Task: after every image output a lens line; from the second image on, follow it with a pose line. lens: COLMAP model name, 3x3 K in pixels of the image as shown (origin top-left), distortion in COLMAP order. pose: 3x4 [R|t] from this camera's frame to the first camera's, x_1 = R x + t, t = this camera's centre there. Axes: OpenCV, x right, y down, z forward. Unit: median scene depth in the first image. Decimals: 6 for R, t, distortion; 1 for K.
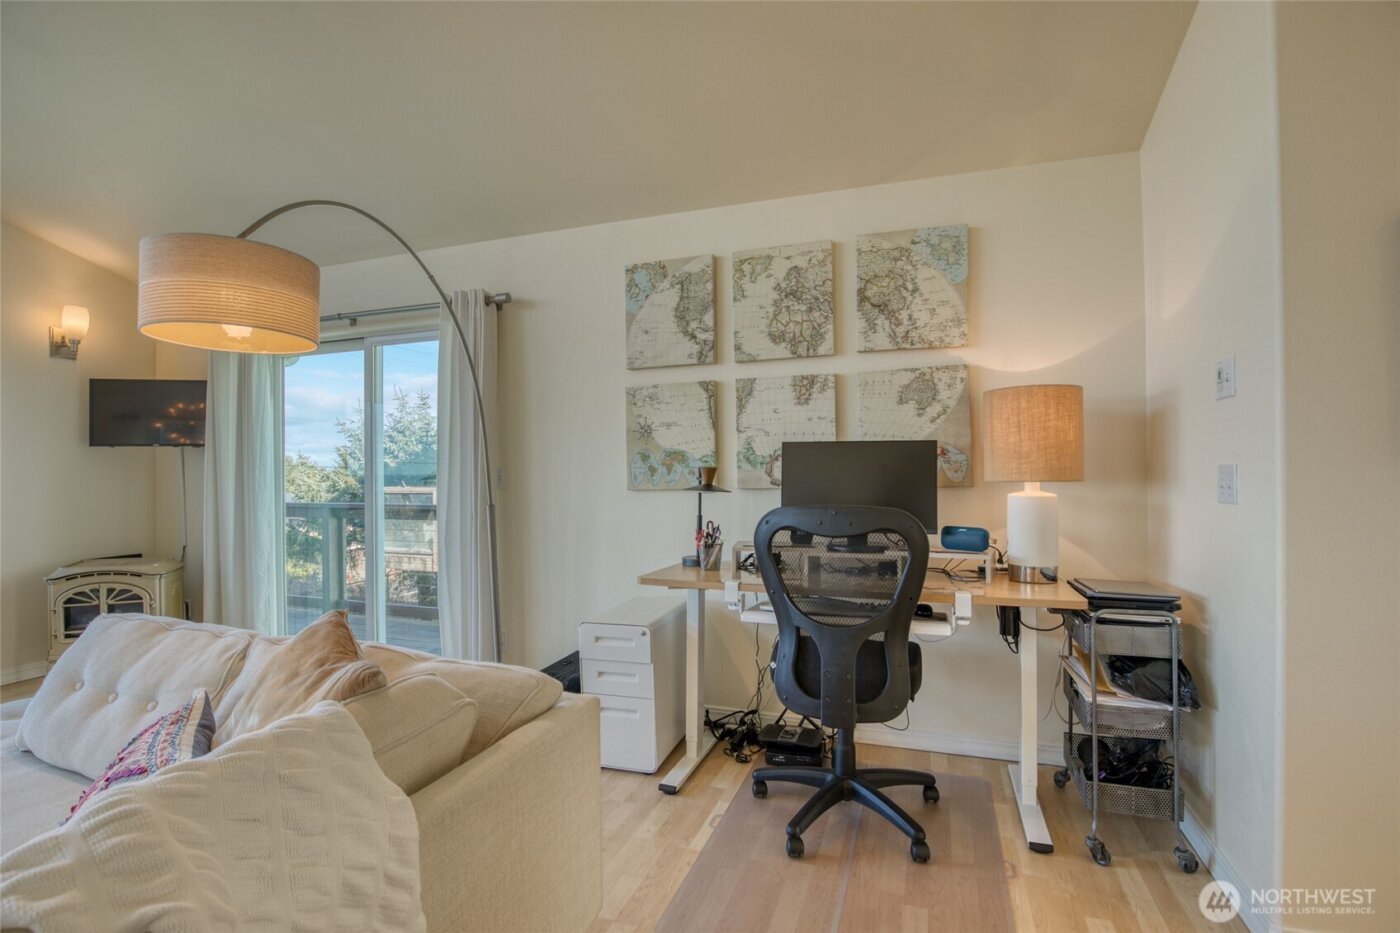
lens RADIAL K [[661.9, 0, 686.6], [0, 661.9, 467.6], [0, 0, 1]] dist [-0.037427, 0.006172]
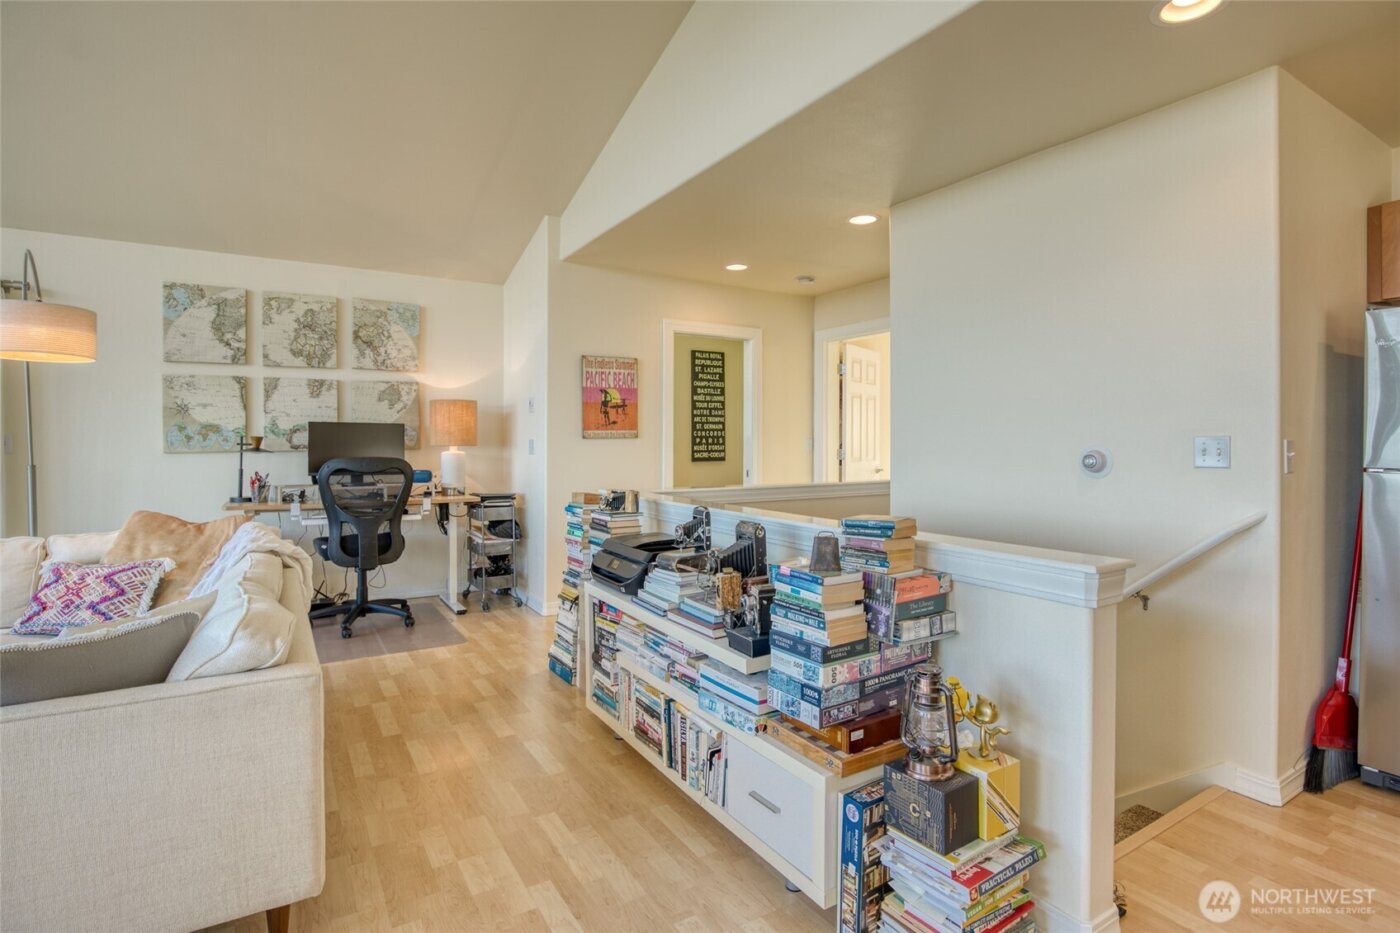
lens RADIAL K [[701.7, 0, 705.5], [0, 701.7, 445.9], [0, 0, 1]] dist [-0.002350, -0.000739]
pose [[0.621426, 0.002587, 0.783468, -0.566831], [-0.010753, 0.999929, 0.005228, 0.001171], [-0.783399, -0.011674, 0.621410, -0.788953]]
